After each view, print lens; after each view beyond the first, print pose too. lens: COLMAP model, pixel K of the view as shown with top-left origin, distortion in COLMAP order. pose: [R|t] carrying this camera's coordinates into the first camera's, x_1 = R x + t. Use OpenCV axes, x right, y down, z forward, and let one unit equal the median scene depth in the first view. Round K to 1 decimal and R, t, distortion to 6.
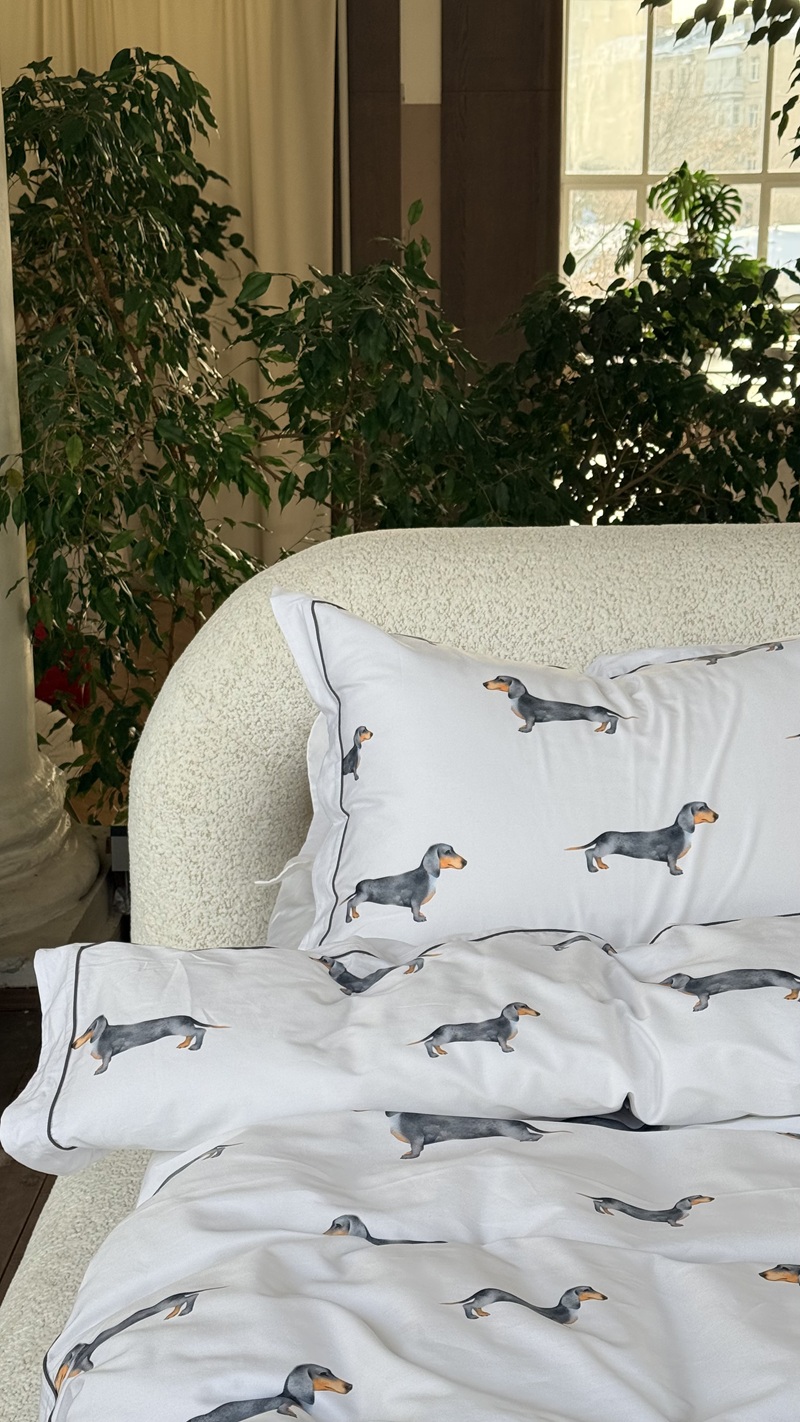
lens RADIAL K [[1596.9, 0, 394.4], [0, 1596.9, 703.8], [0, 0, 1]] dist [0.024479, 0.000000]
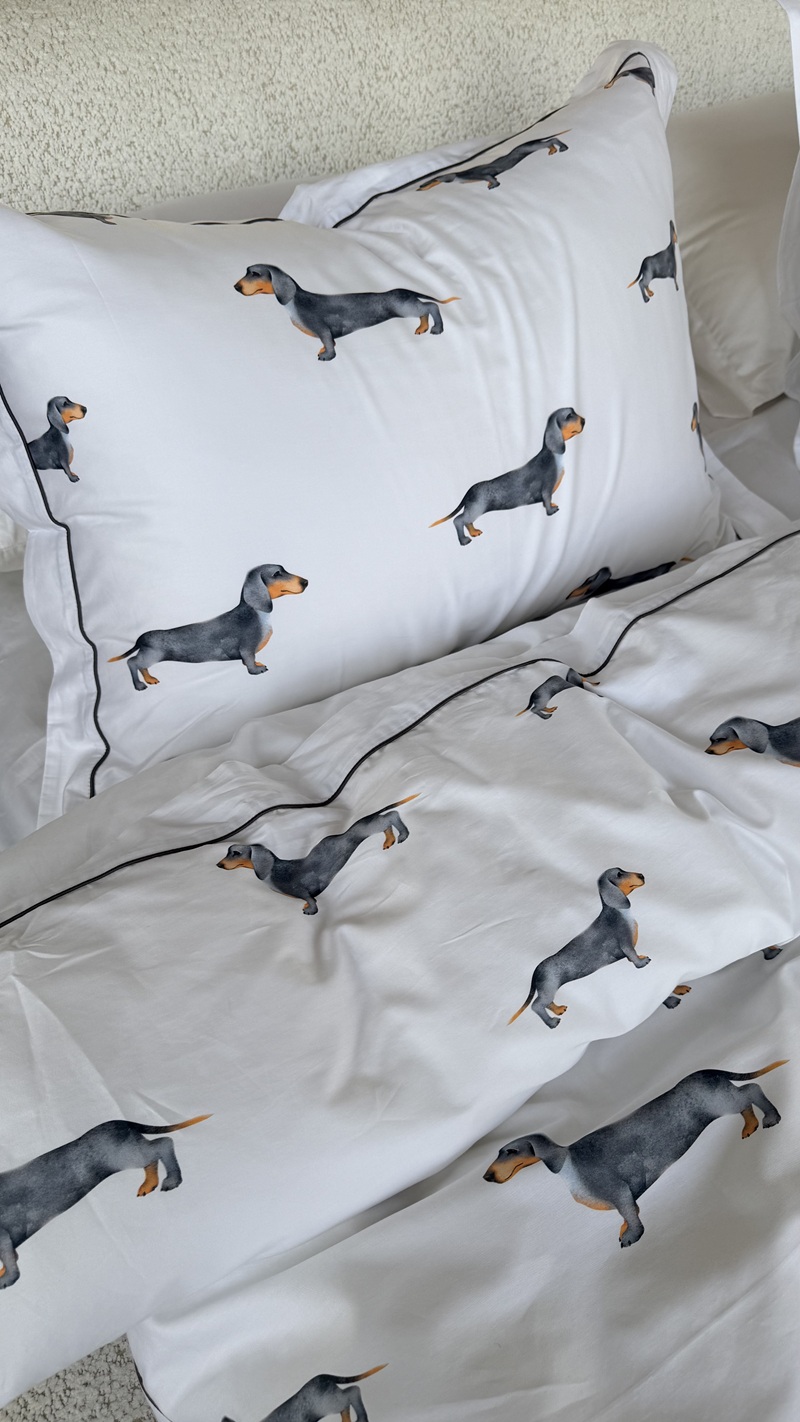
lens RADIAL K [[956.9, 0, 372.7], [0, 956.9, 707.1], [0, 0, 1]] dist [0.021688, -0.039271]
pose [[0.851747, -0.370237, 0.370744, -0.101796], [0.118416, 0.825307, 0.552129, -0.079587], [-0.510396, -0.426372, 0.746795, 0.624196]]
